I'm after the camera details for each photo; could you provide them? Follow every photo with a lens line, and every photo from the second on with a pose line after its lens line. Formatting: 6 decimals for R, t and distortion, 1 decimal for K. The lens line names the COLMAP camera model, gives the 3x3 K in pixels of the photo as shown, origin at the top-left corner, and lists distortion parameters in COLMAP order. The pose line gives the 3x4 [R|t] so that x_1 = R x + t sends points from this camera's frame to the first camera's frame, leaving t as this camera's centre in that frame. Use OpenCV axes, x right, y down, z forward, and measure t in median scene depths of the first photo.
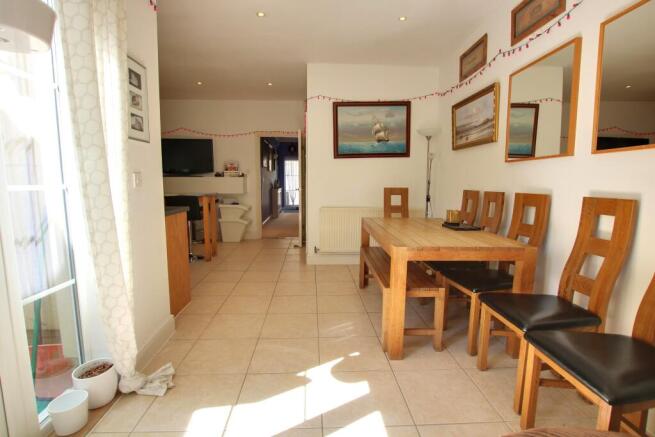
lens RADIAL K [[319.6, 0, 325.3], [0, 319.6, 218.8], [0, 0, 1]] dist [-0.029121, 0.001203]
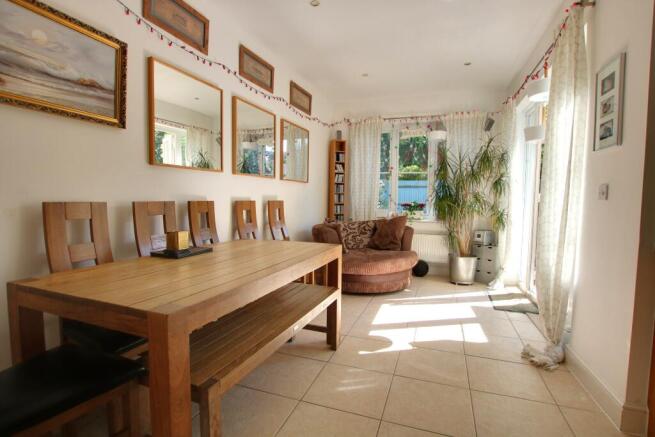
lens RADIAL K [[319.6, 0, 325.3], [0, 319.6, 218.8], [0, 0, 1]] dist [-0.029121, 0.001203]
pose [[-0.925922, -0.037628, 0.375836, -0.173300], [0.029641, 0.984719, 0.171612, -0.206837], [-0.376550, 0.170040, -0.910657, 1.963250]]
